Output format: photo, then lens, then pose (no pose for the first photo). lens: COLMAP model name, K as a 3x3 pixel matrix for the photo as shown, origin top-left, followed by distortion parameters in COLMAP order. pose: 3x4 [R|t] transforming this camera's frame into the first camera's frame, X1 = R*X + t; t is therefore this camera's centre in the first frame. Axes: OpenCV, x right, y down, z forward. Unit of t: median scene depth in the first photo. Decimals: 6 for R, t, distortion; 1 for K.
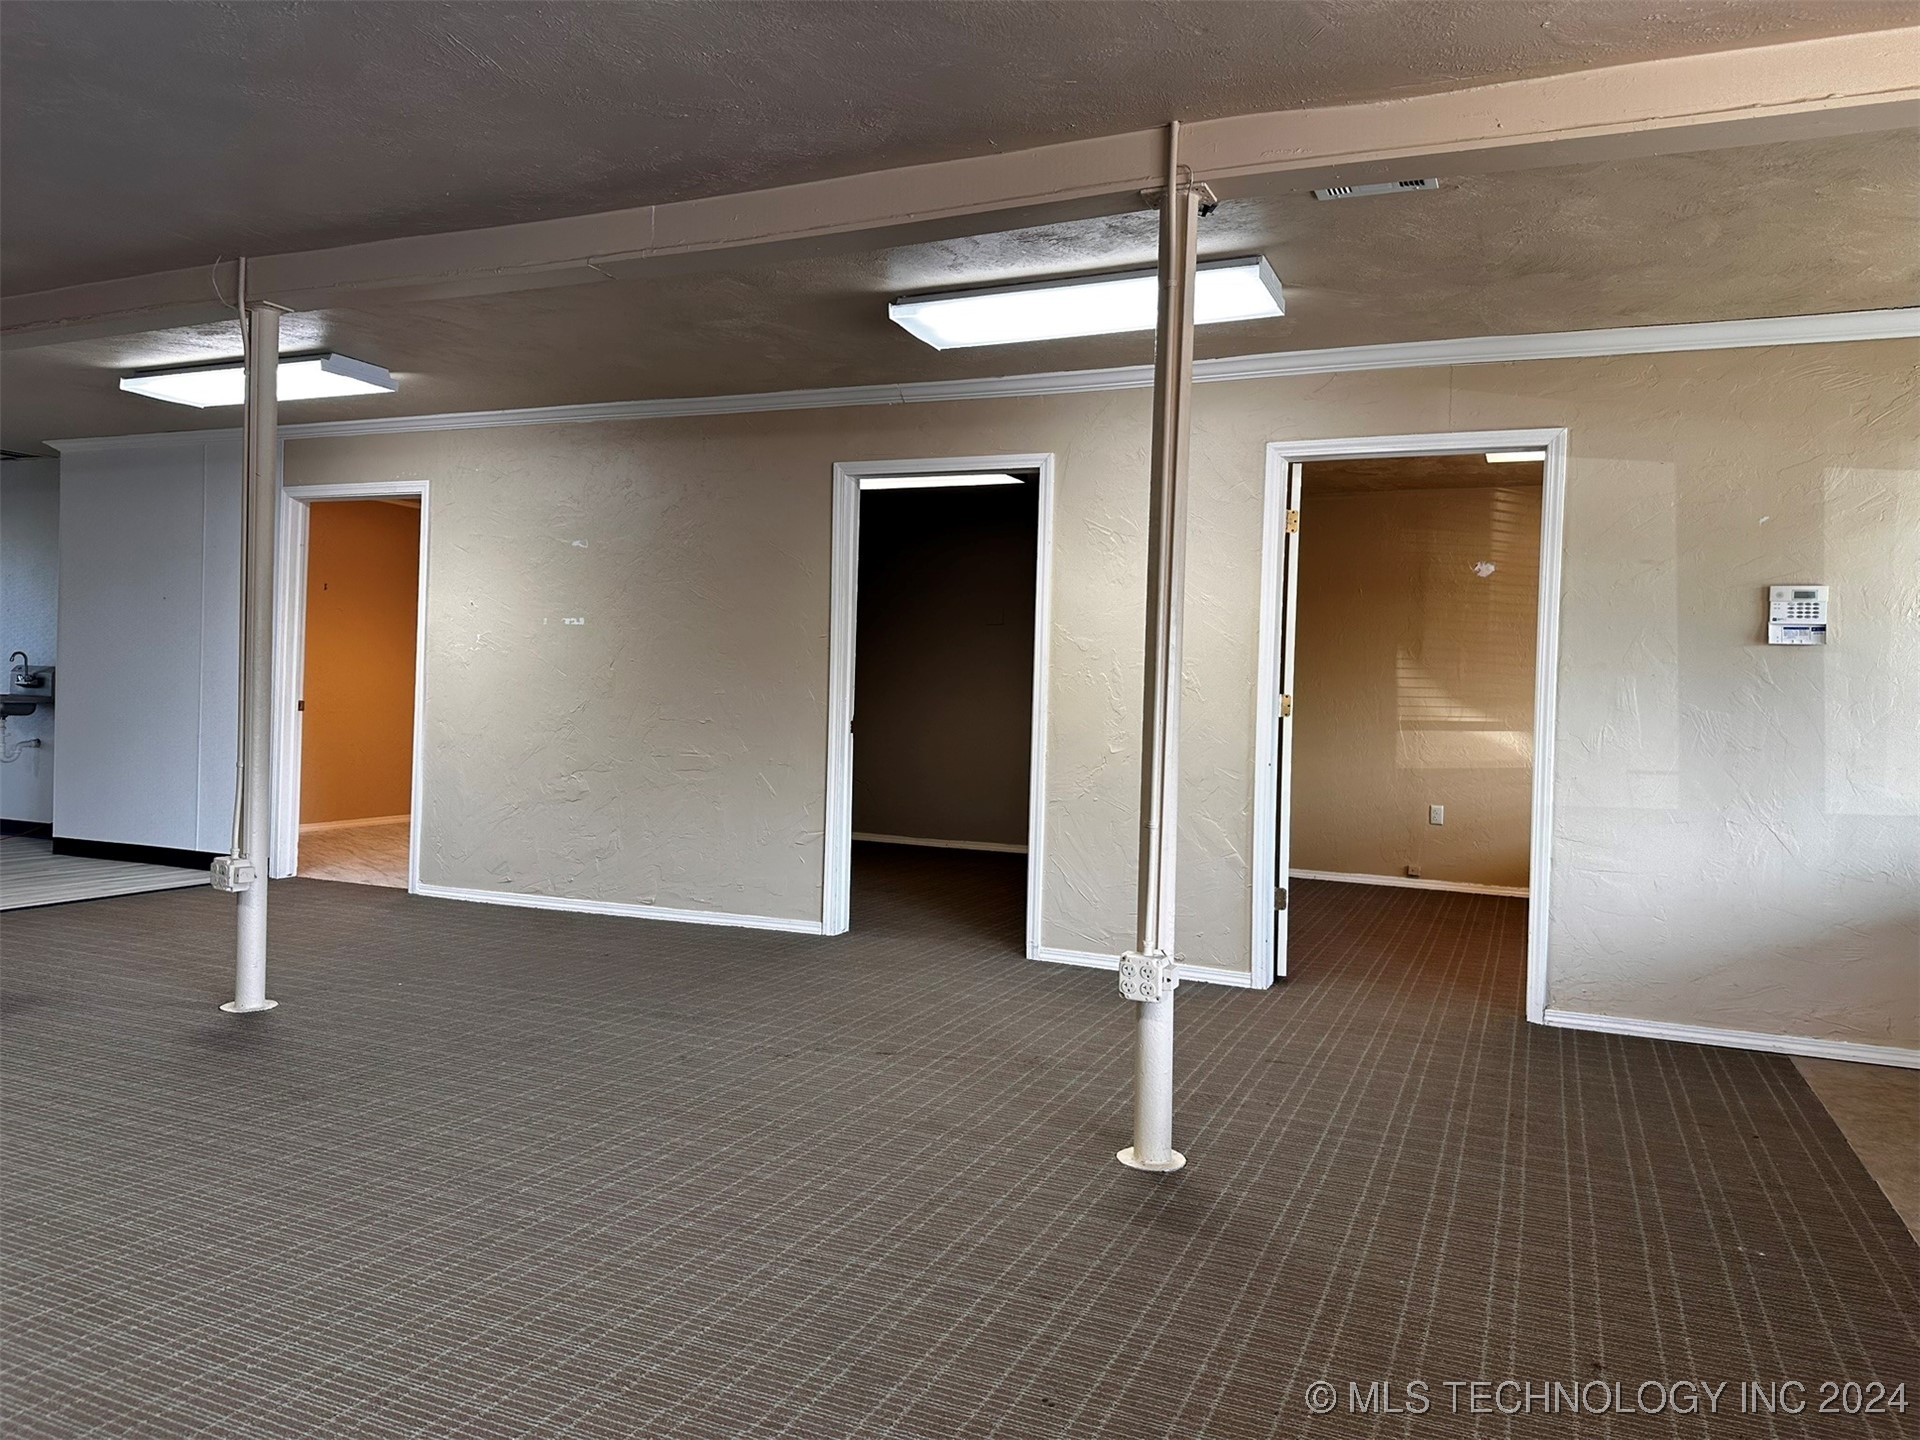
lens RADIAL K [[1335.9, 0, 960.0], [0, 1335.9, 720.0], [0, 0, 1]] dist [0.070926, -0.089257]
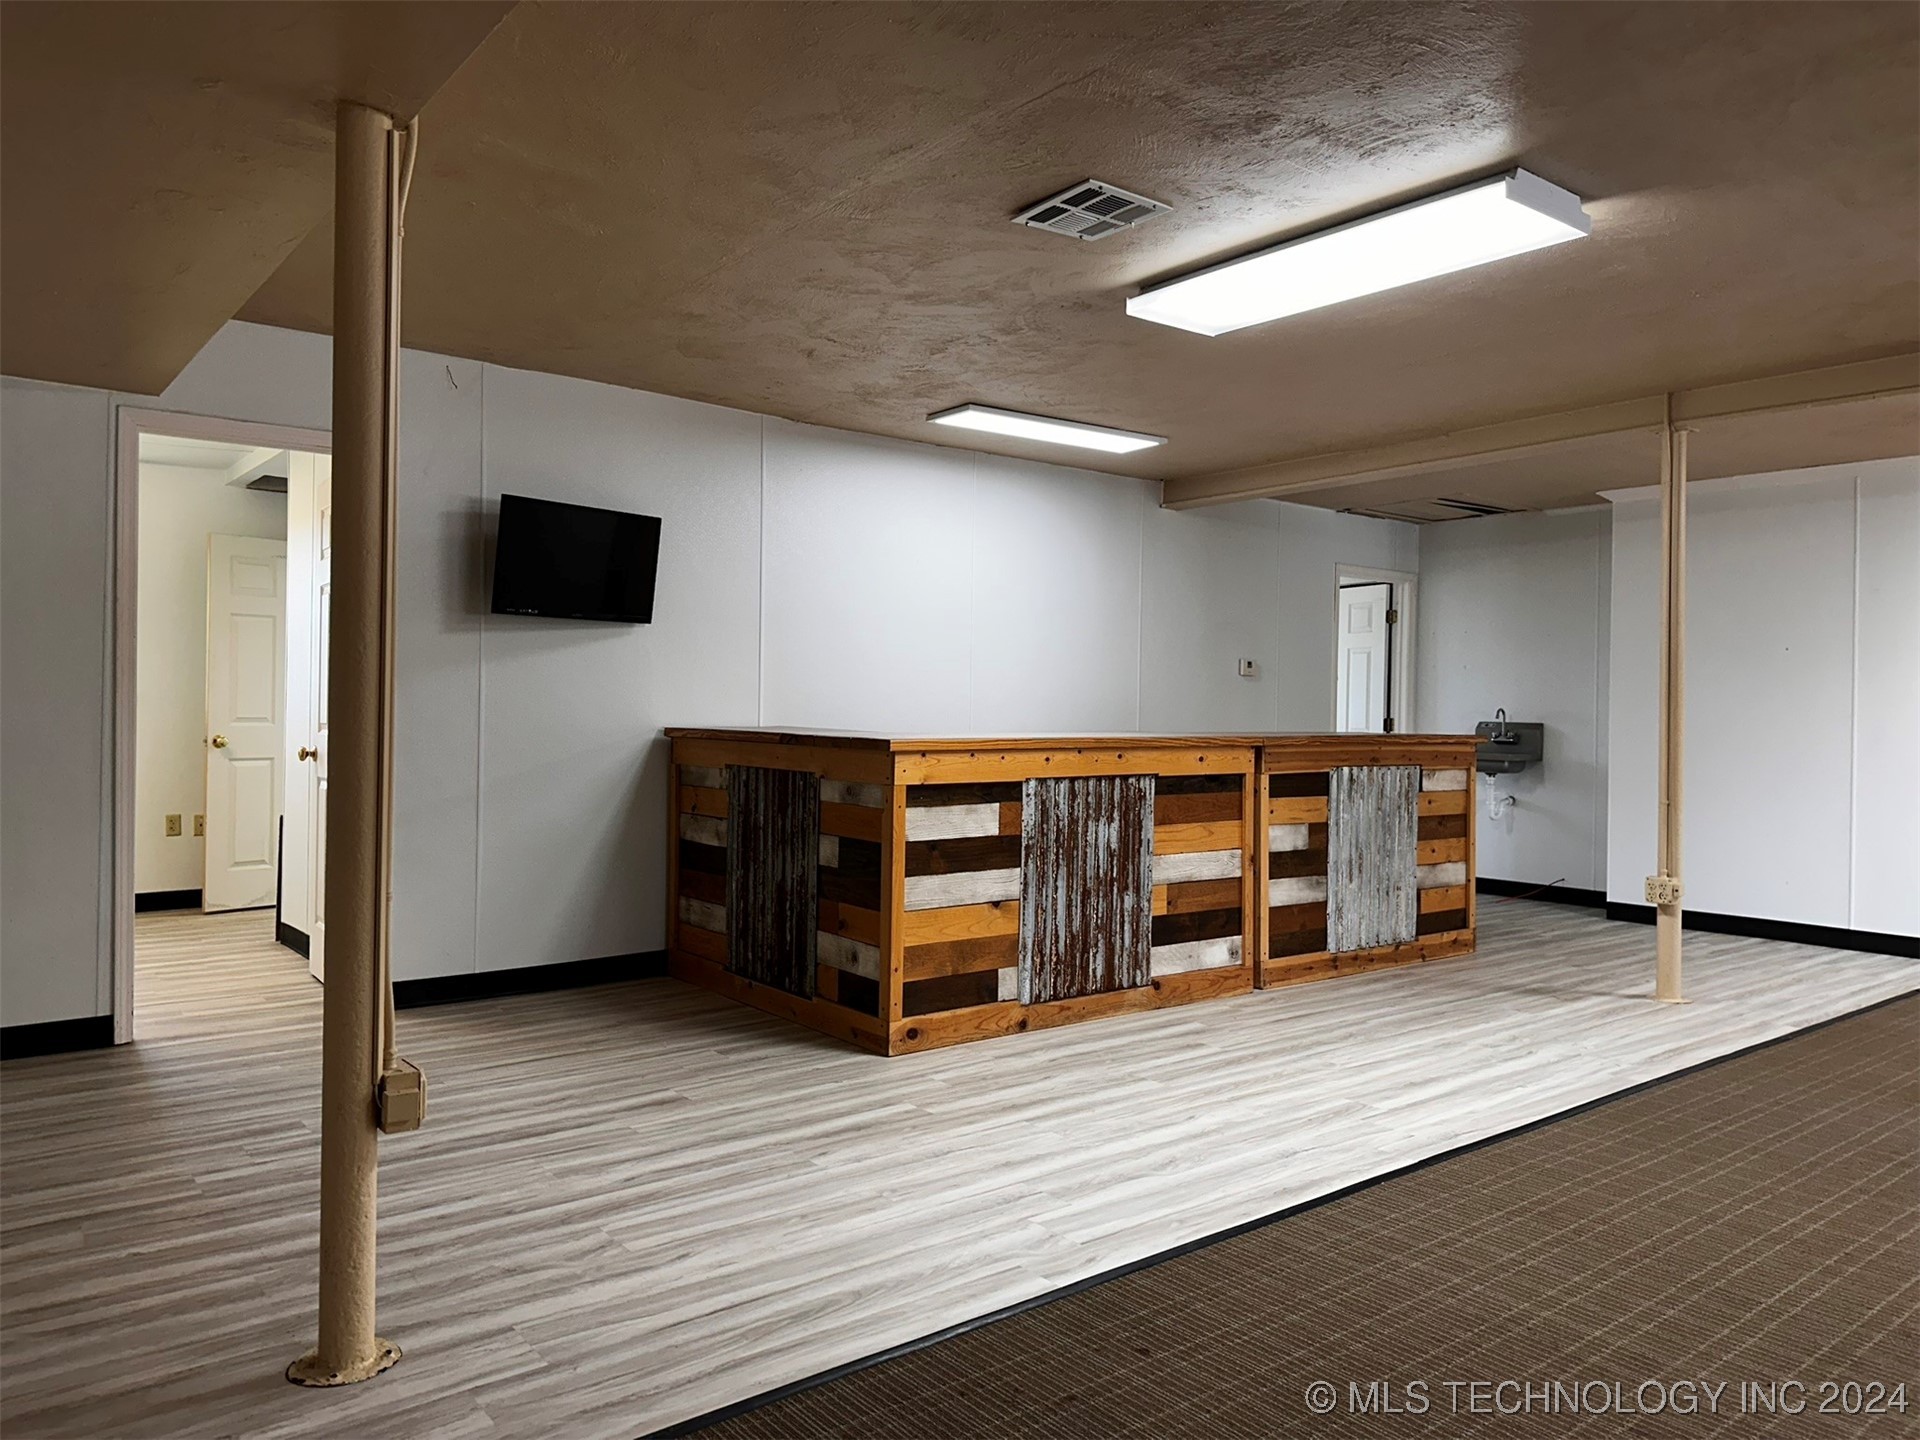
lens RADIAL K [[1346.4, 0, 961.7], [0, 1346.4, 709.9], [0, 0, 1]] dist [0.052144, -0.063189]
pose [[0.879684, -0.016582, -0.475270, -1.081762], [-0.001341, 0.999301, -0.037348, -0.025260], [0.475557, 0.033492, 0.879047, -0.105780]]
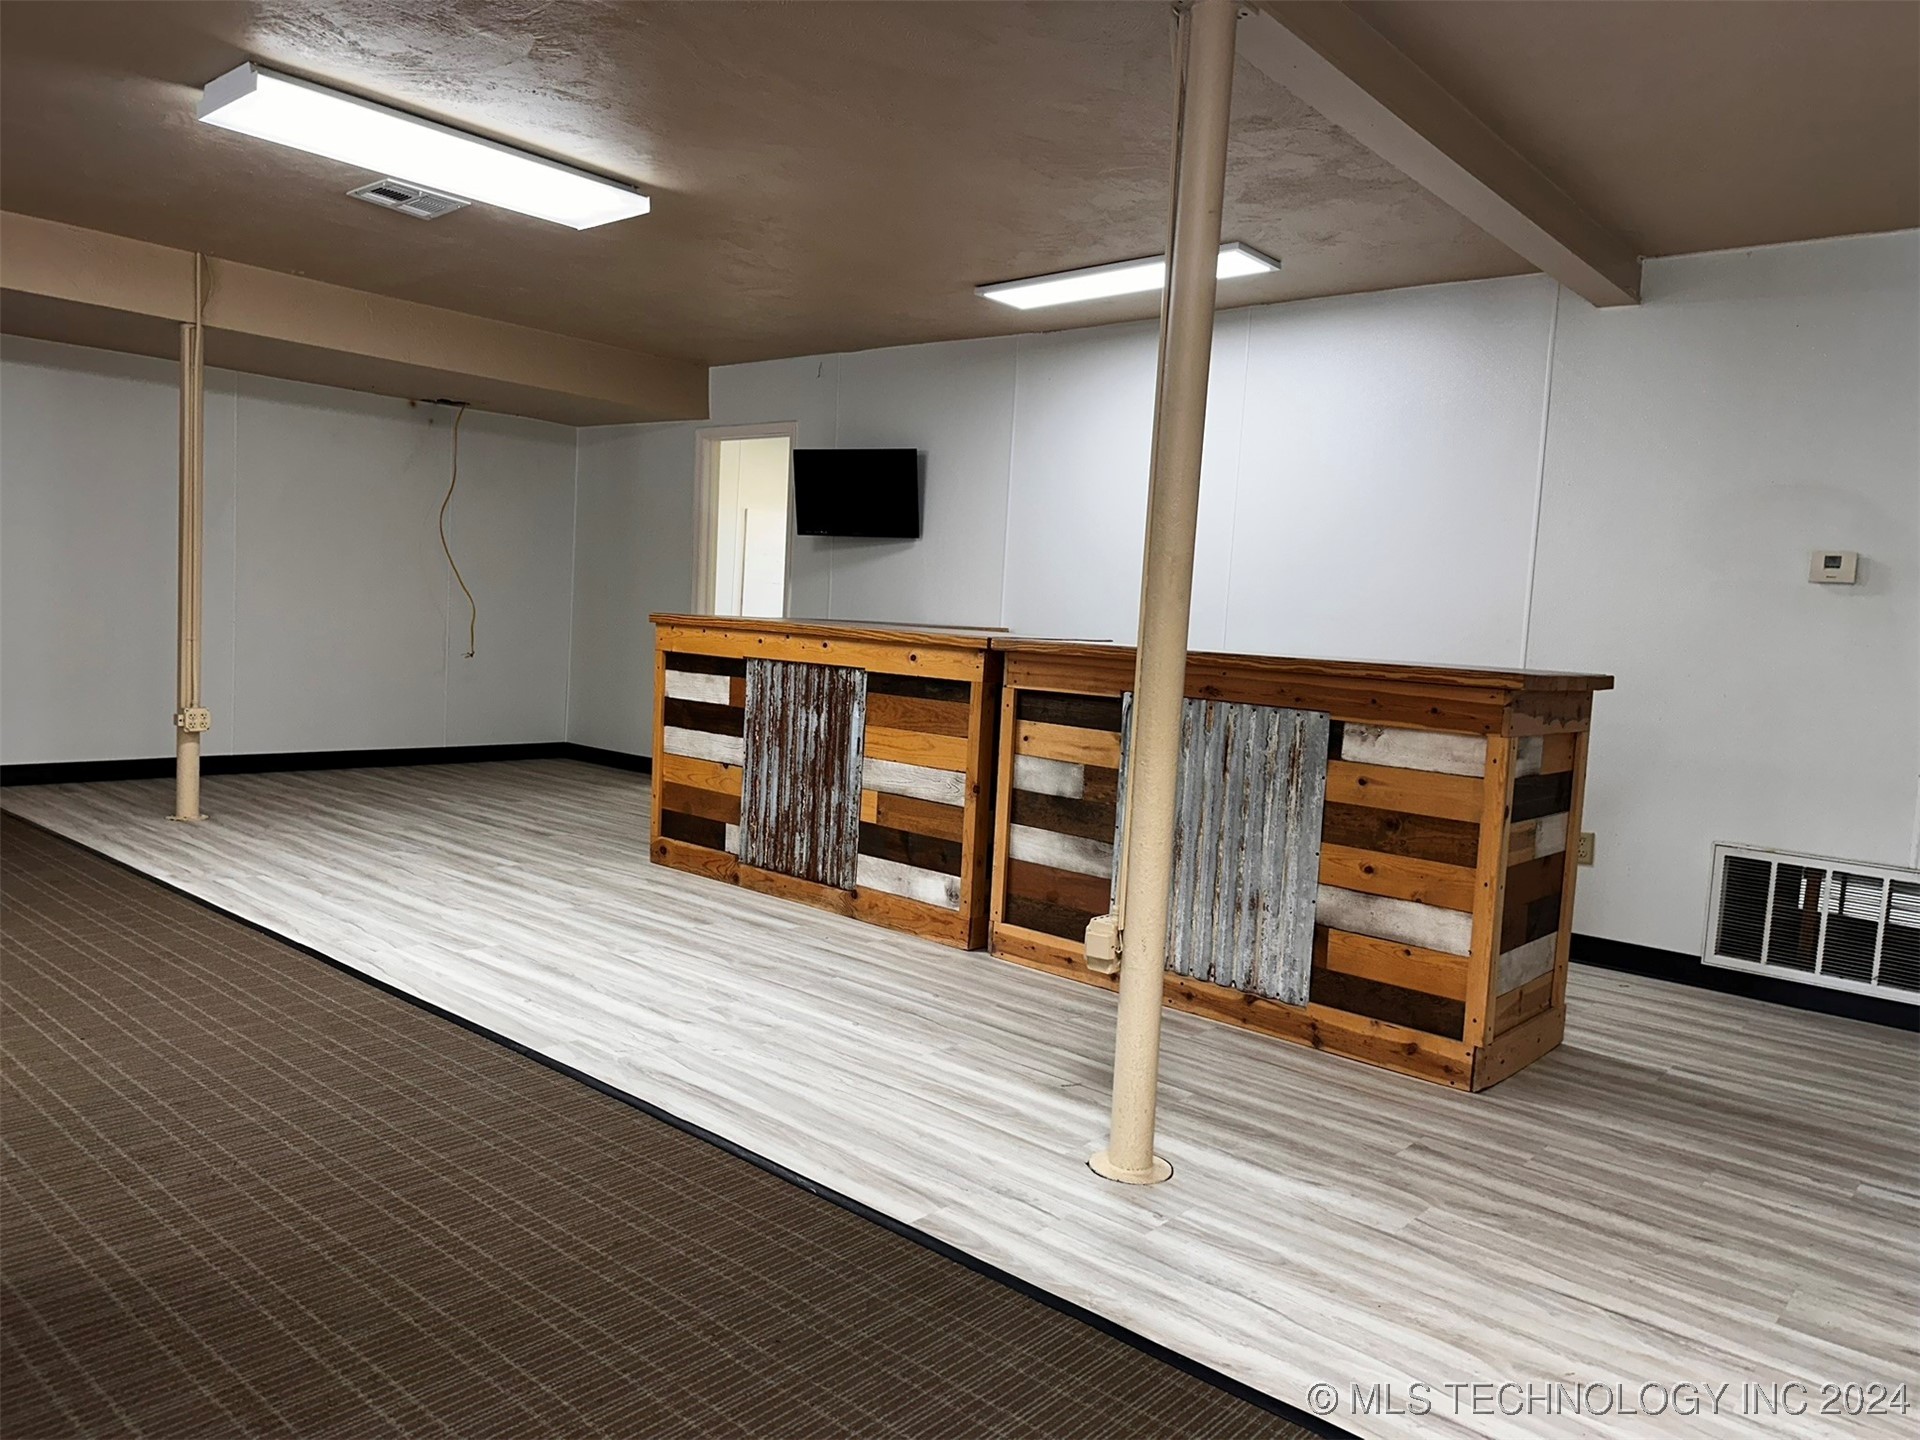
lens RADIAL K [[1335.9, 0, 960.0], [0, 1335.9, 720.0], [0, 0, 1]] dist [0.070926, -0.089257]
pose [[-0.307574, 0.029940, -0.951053, -0.518901], [-0.093152, 0.993756, 0.061410, -0.044668], [0.946953, 0.107481, -0.302865, 1.334097]]
